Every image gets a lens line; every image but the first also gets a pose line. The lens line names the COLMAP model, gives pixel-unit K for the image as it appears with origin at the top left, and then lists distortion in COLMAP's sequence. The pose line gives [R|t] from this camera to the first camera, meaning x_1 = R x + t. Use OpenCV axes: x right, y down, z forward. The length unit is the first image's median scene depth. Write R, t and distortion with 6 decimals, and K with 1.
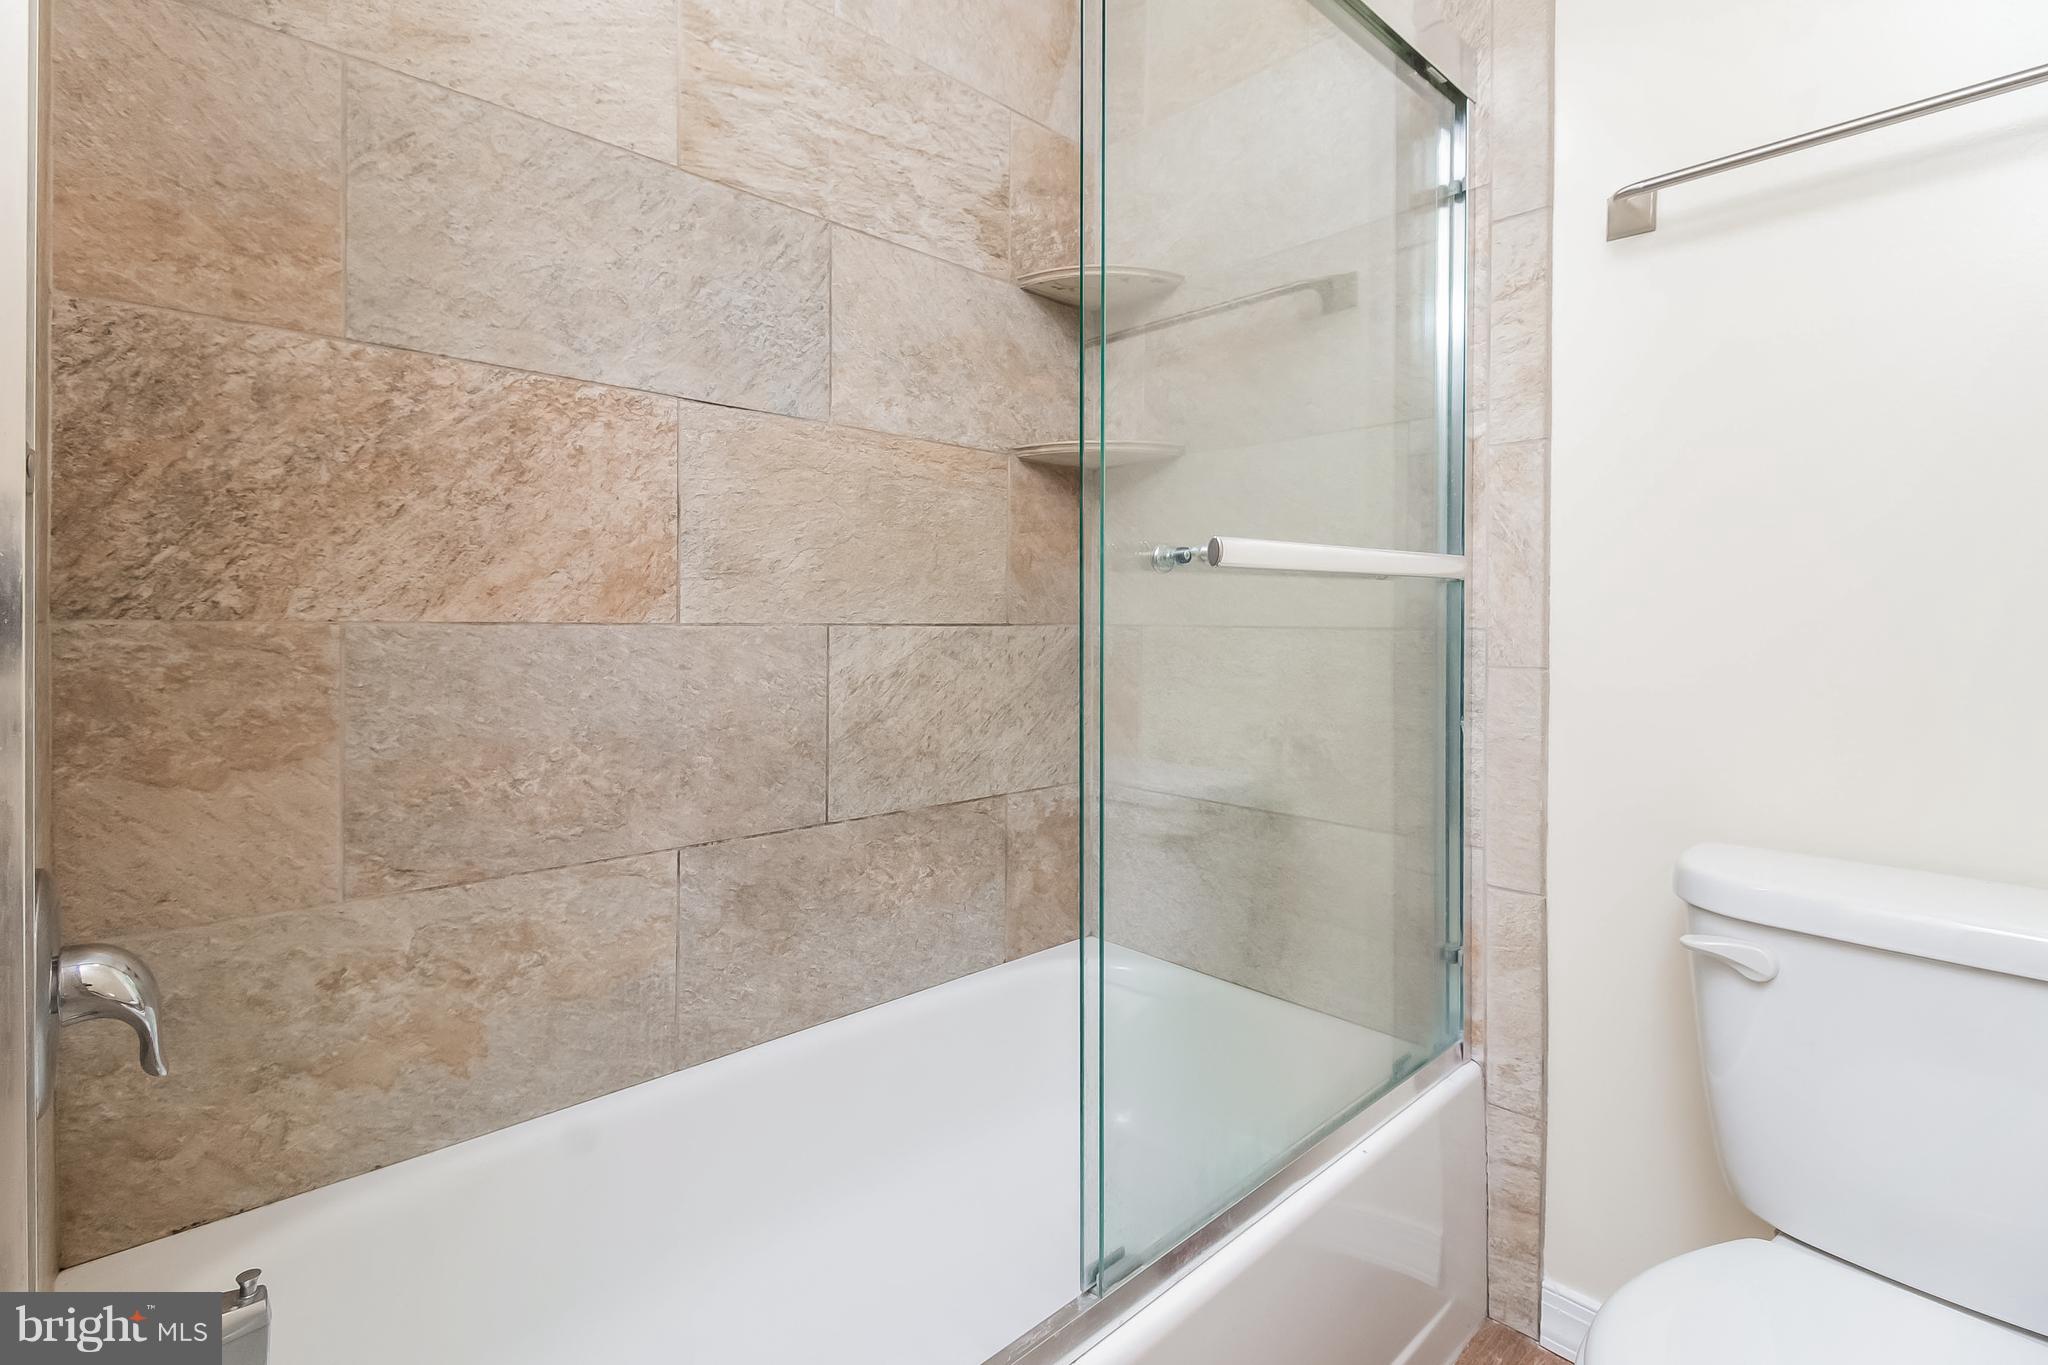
lens RADIAL K [[980.1, 0, 993.9], [0, 980.1, 643.7], [0, 0, 1]] dist [0.035068, -0.019048]
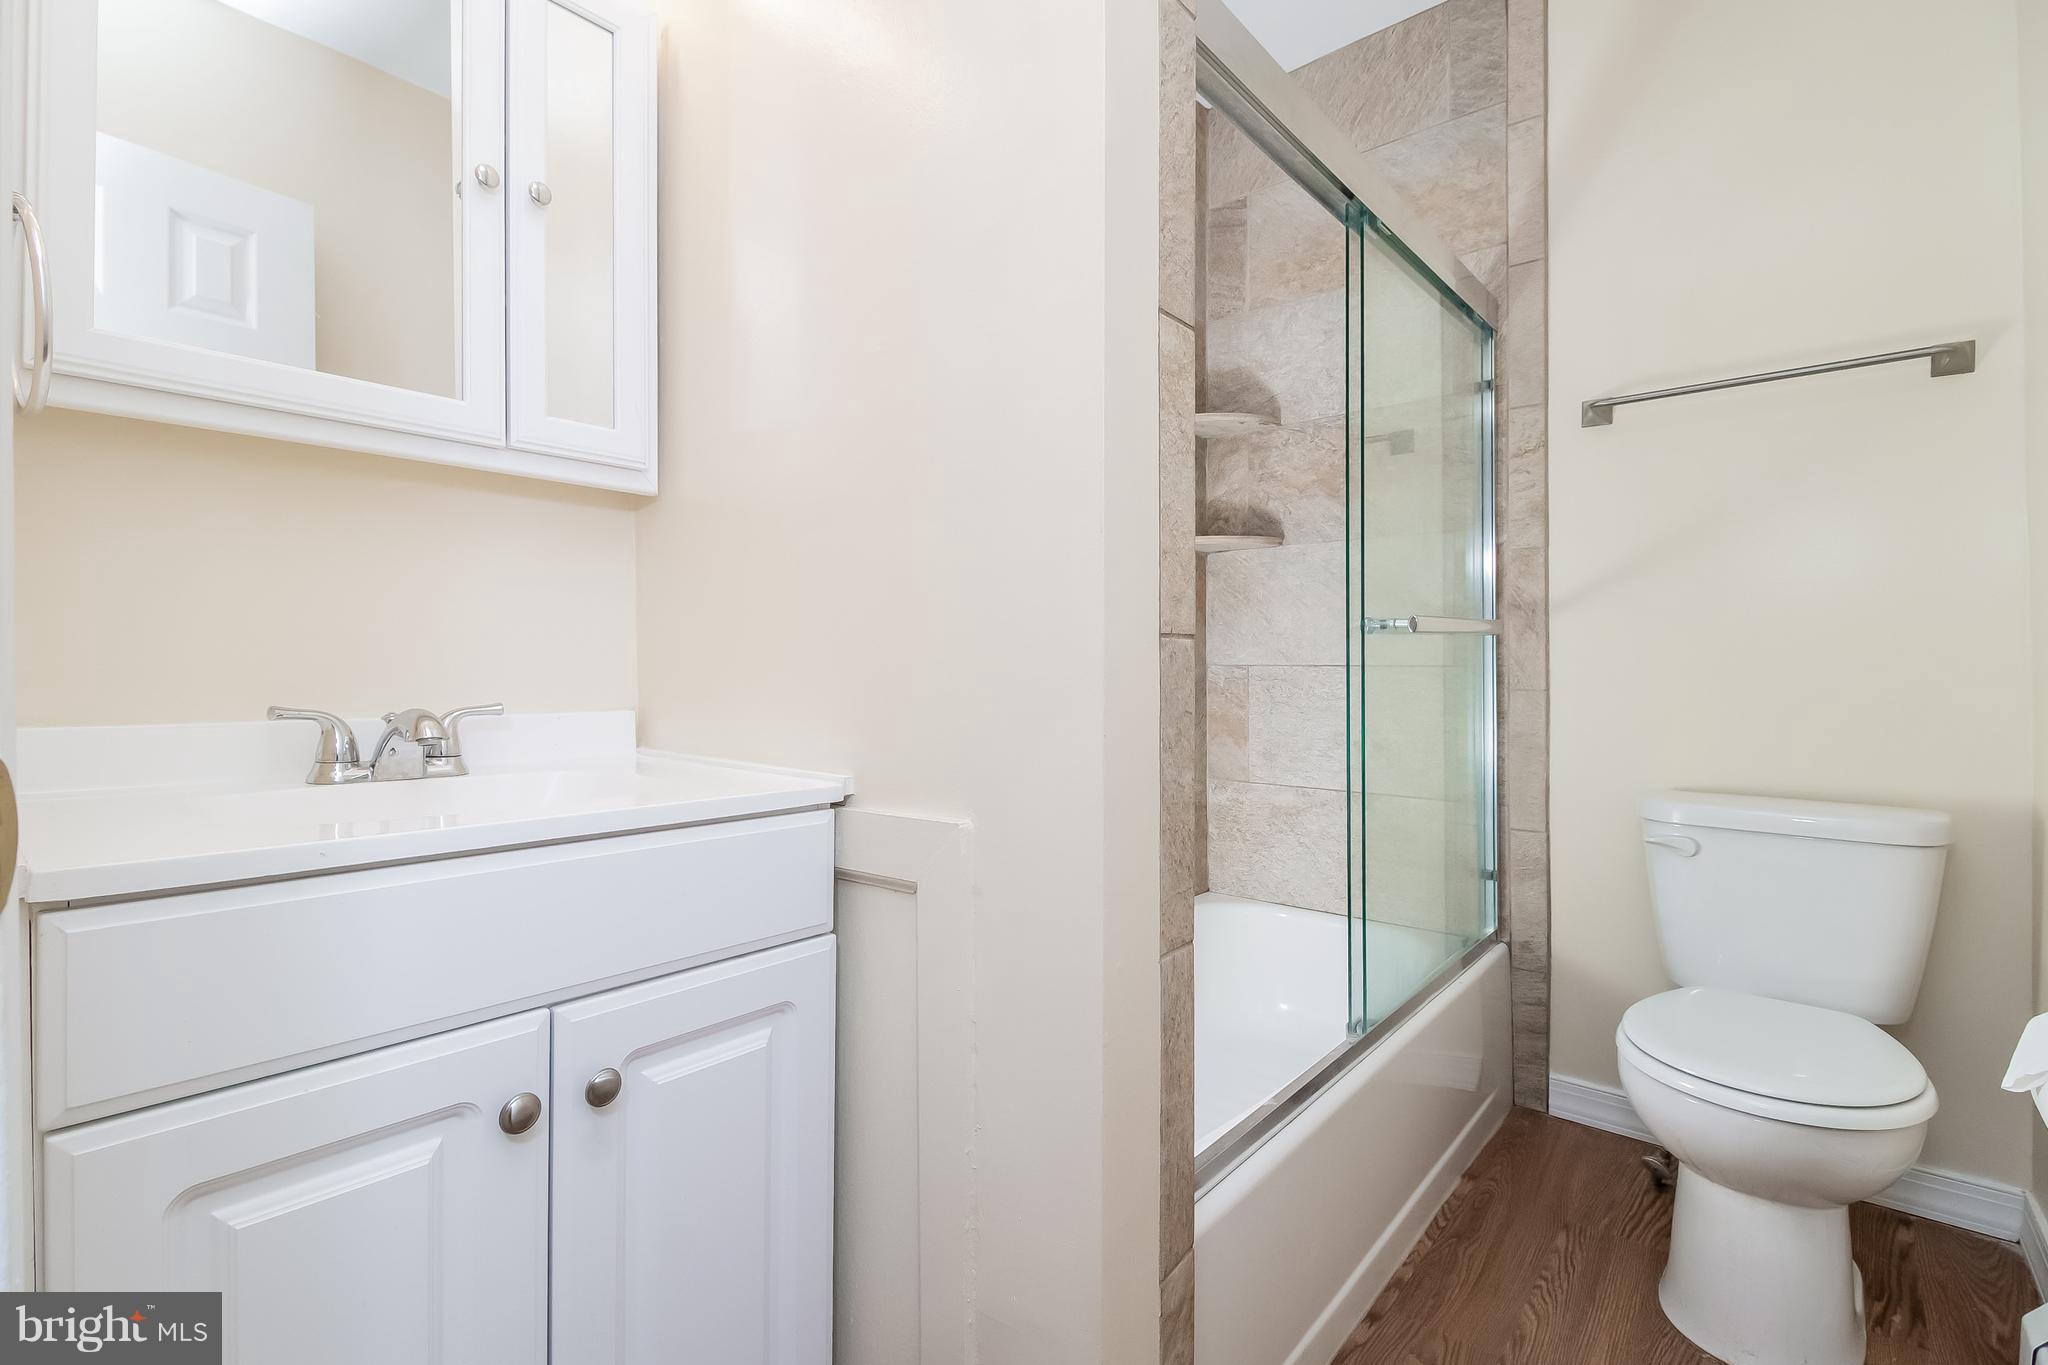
lens RADIAL K [[945.8, 0, 1024.2], [0, 945.8, 677.3], [0, 0, 1]] dist [0.017168, 0.000079]
pose [[0.993149, -0.006838, 0.116651, -0.453775], [0.007905, 0.999931, -0.008683, 0.010972], [-0.116584, 0.009546, 0.993135, -0.420547]]
